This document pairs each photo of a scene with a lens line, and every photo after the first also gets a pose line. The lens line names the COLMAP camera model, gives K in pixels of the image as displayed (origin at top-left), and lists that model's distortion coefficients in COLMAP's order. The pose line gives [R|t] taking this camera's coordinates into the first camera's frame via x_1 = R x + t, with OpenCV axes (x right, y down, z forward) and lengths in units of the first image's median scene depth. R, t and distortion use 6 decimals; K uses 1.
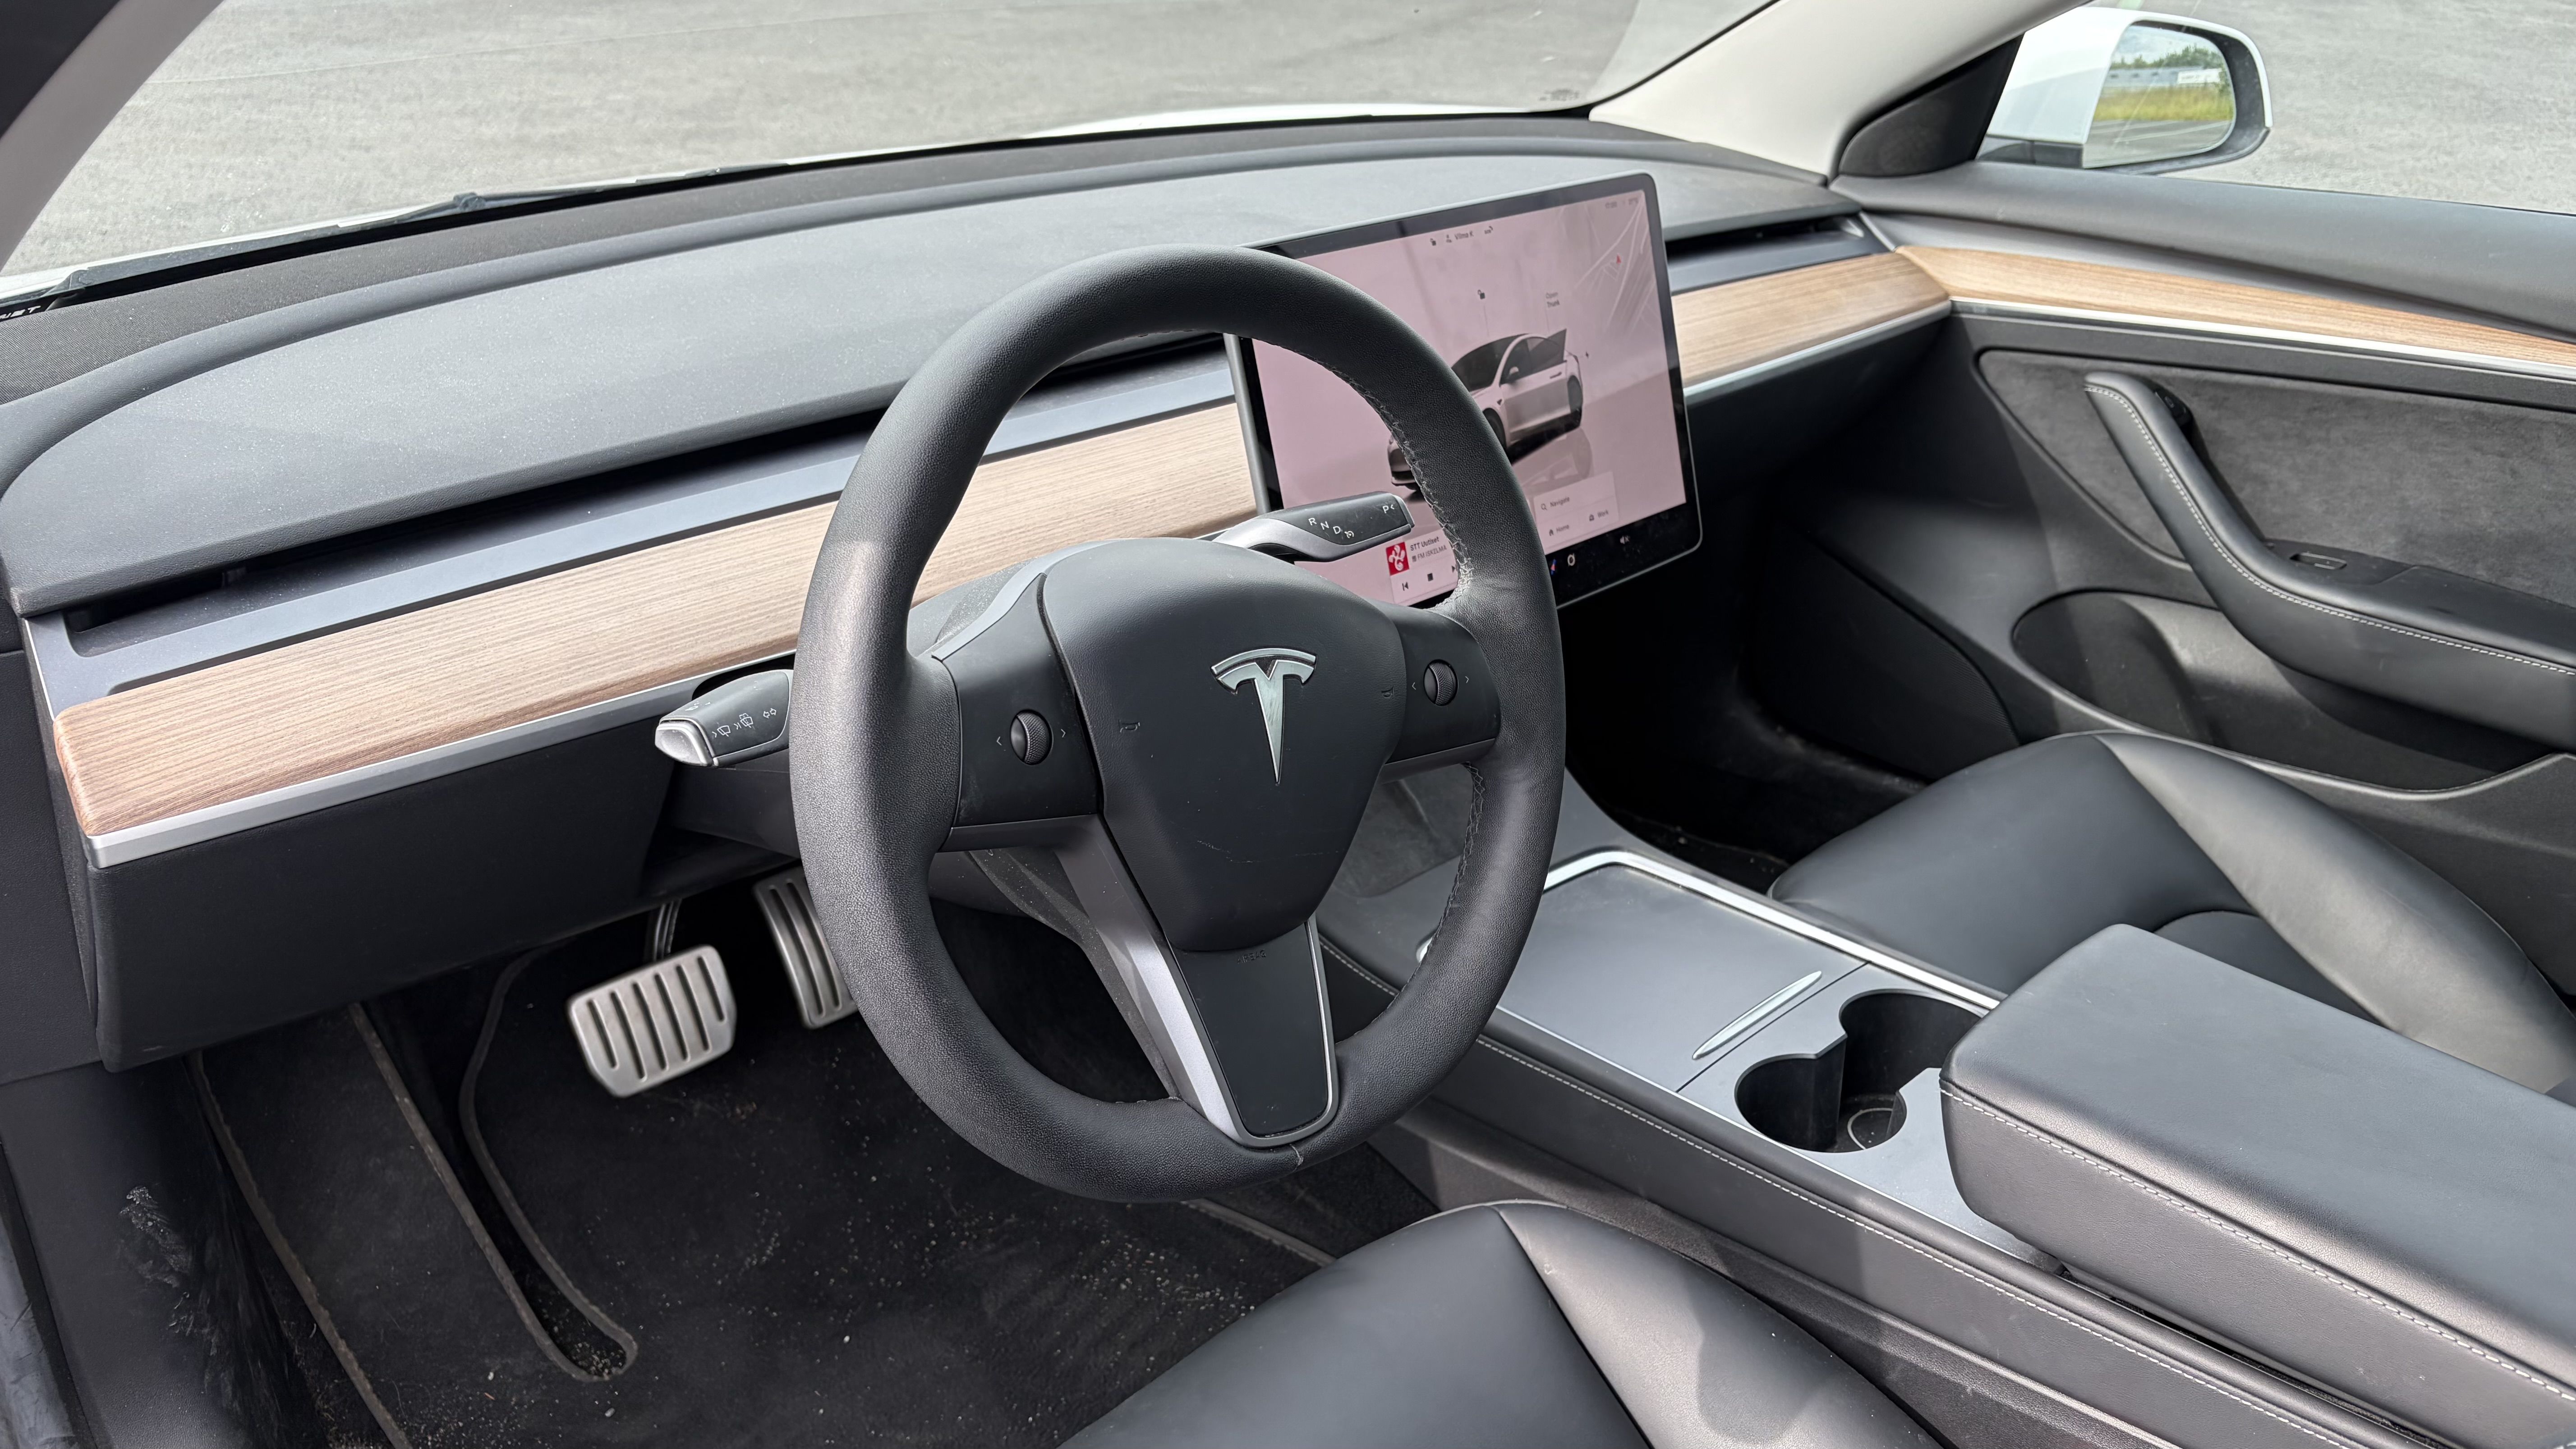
lens RADIAL K [[1970.1, 0, 1288.0], [0, 1970.1, 724.5], [0, 0, 1]] dist [0.077751, -0.002135]
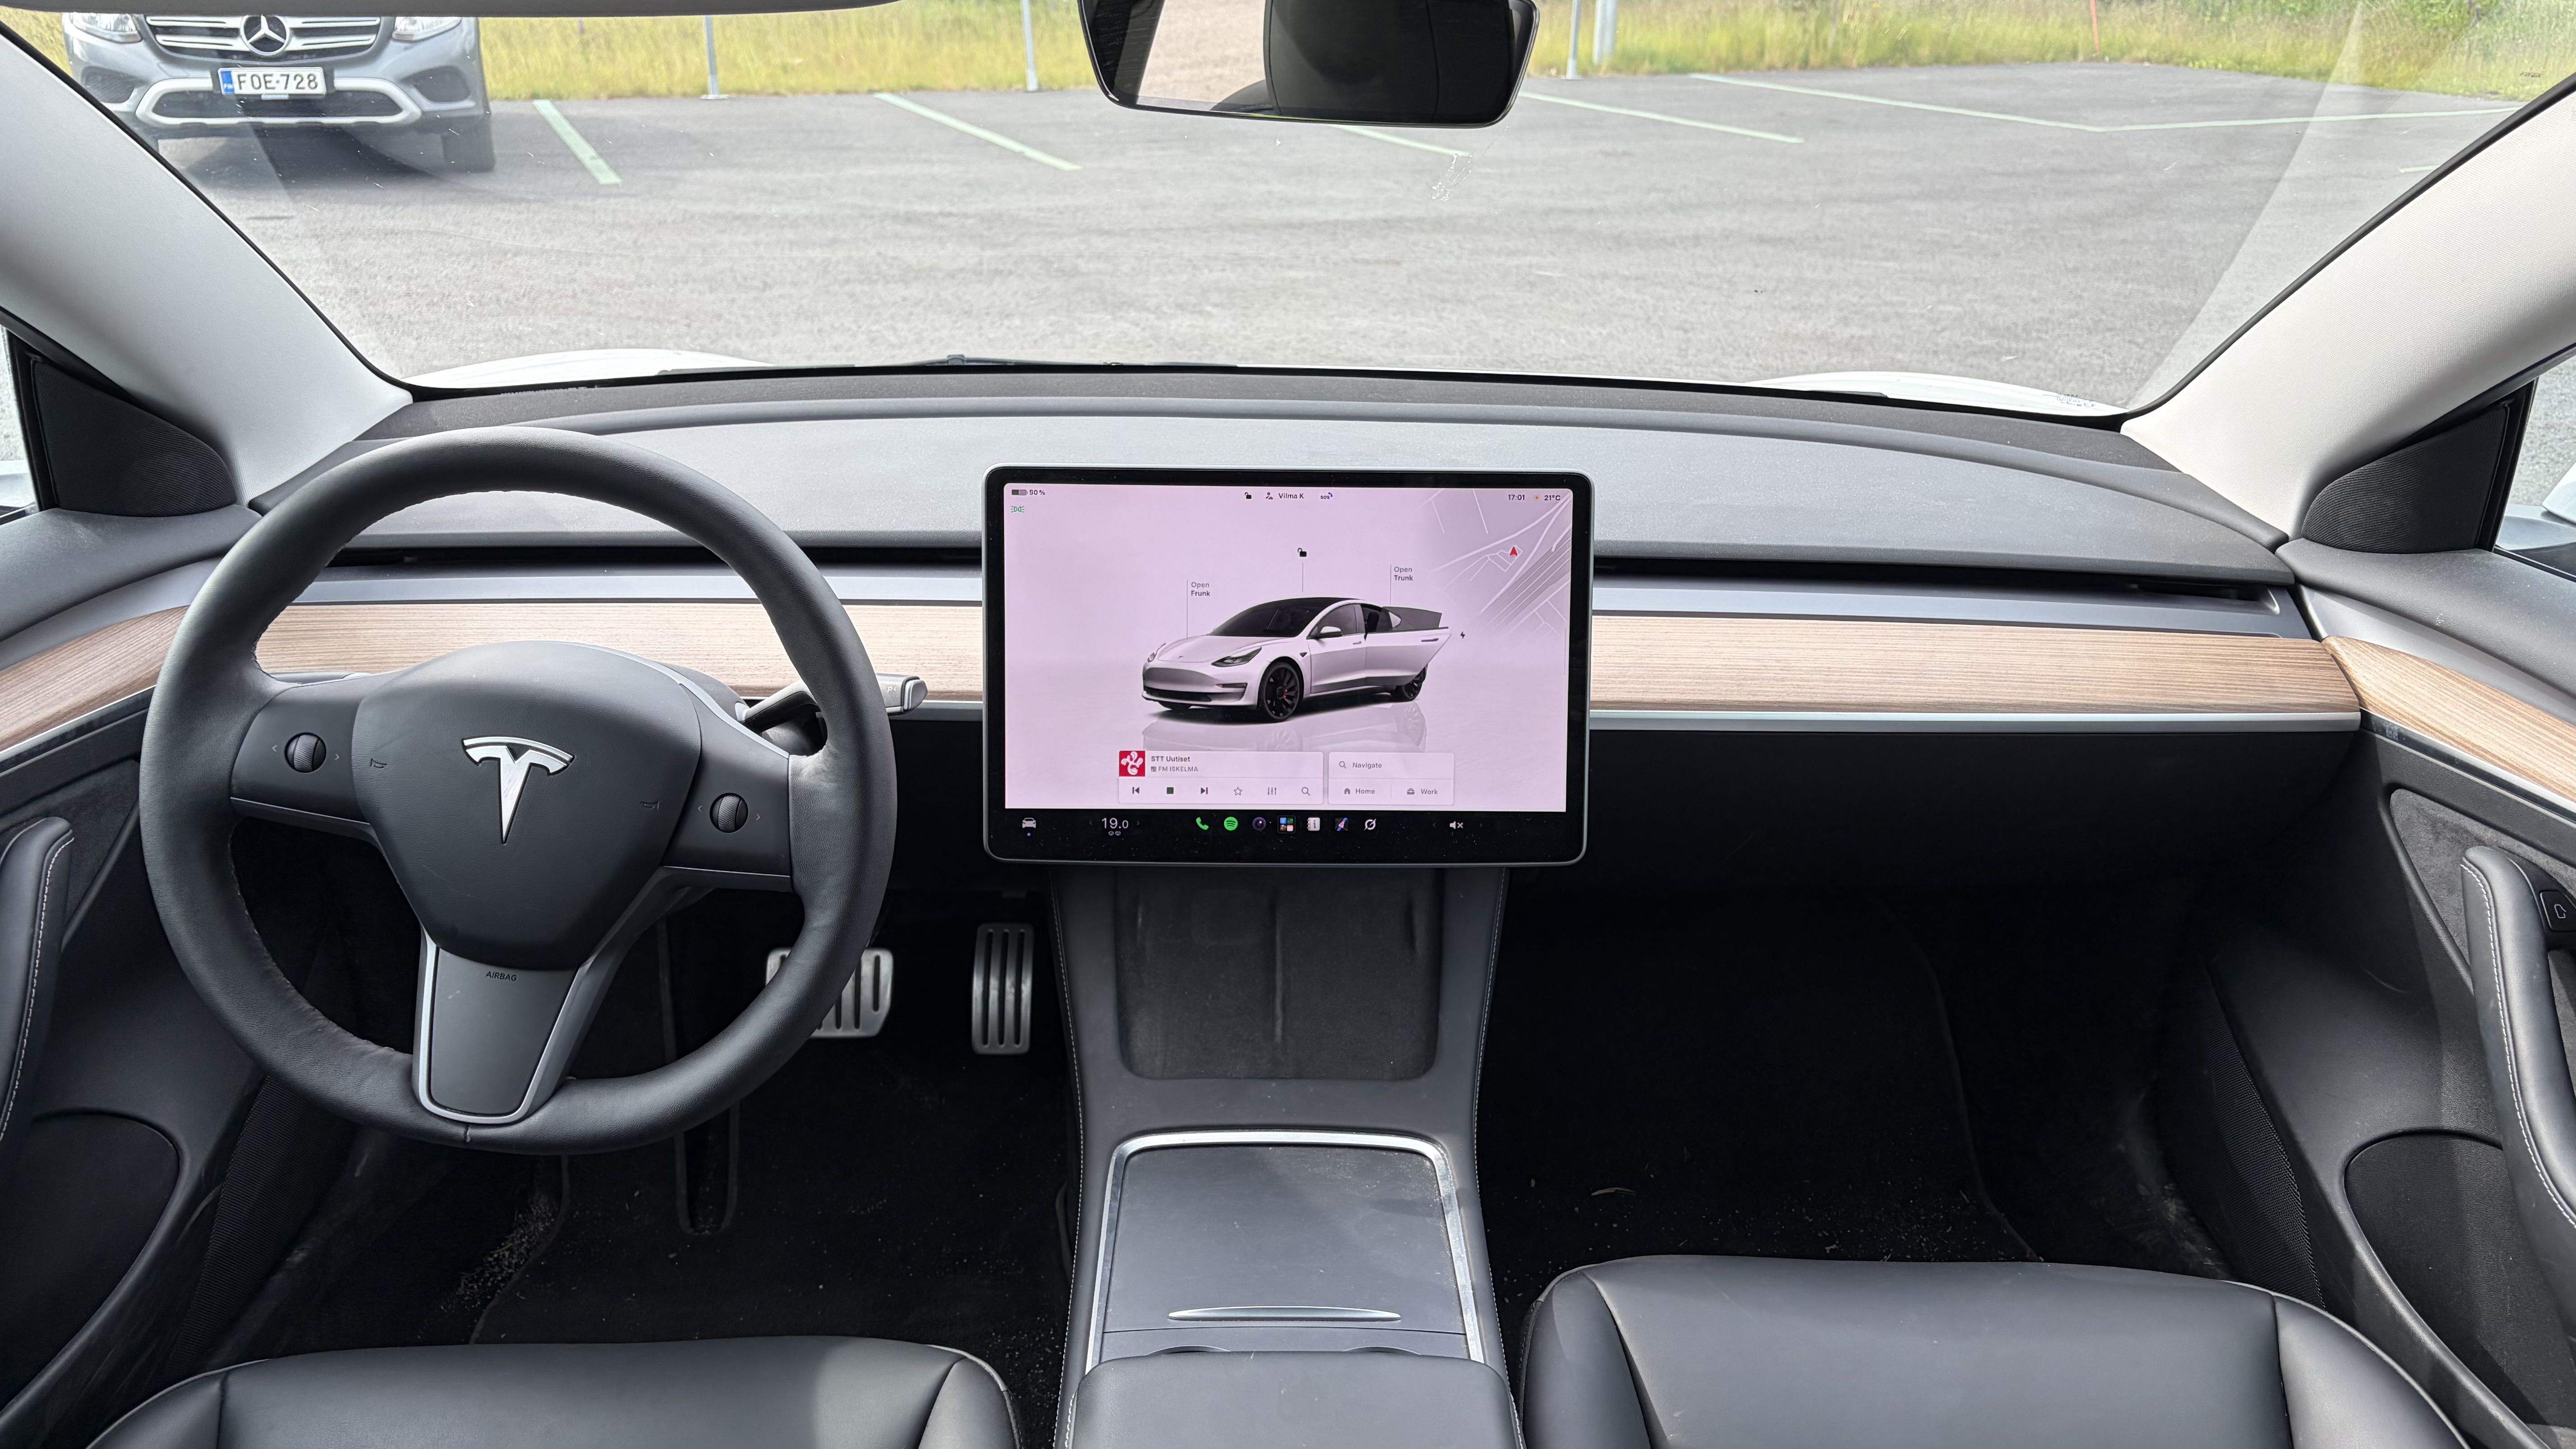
lens RADIAL K [[1970.1, 0, 1288.0], [0, 1970.1, 724.5], [0, 0, 1]] dist [0.077751, -0.002135]
pose [[0.740686, 0.239133, -0.627853, 0.602103], [-0.296114, 0.955044, 0.014422, -0.109692], [0.603076, 0.175234, 0.778198, 0.144679]]
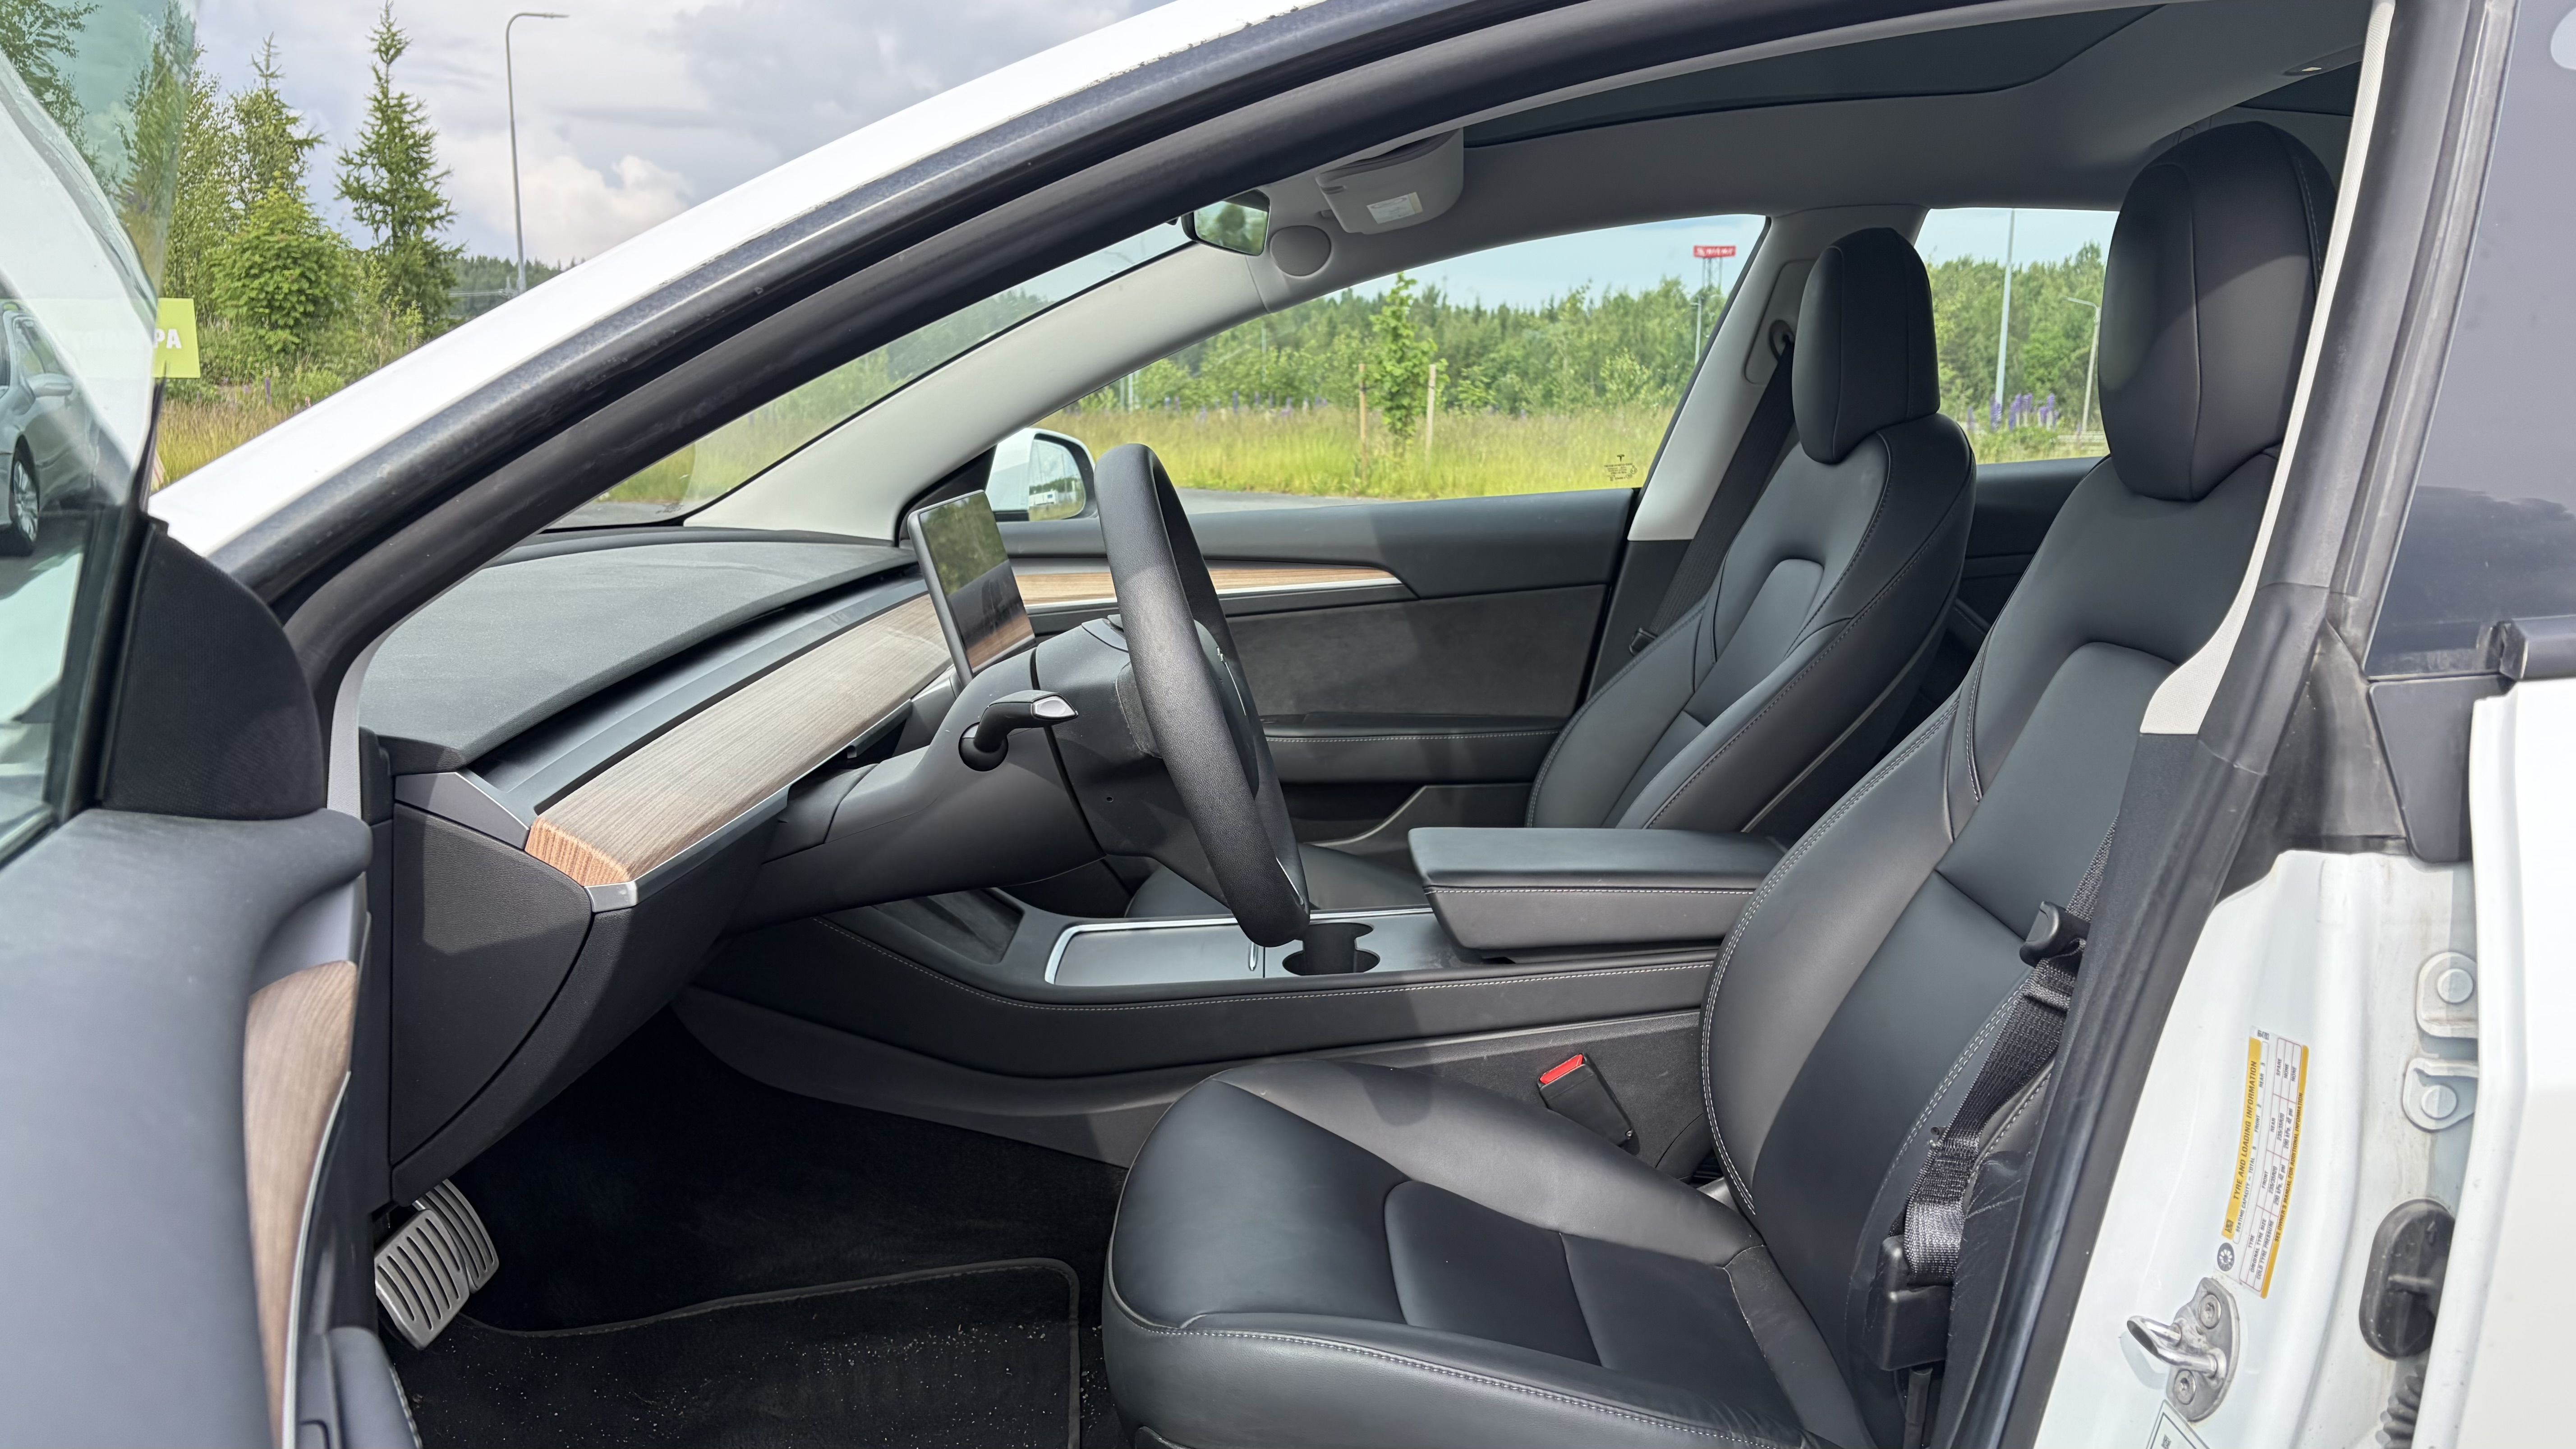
lens RADIAL K [[1970.1, 0, 1288.0], [0, 1970.1, 724.5], [0, 0, 1]] dist [0.077751, -0.002135]
pose [[0.703365, -0.148033, 0.695244, -0.635102], [0.326667, 0.935991, -0.131189, 0.148608], [-0.631322, 0.319387, 0.706700, -0.157073]]
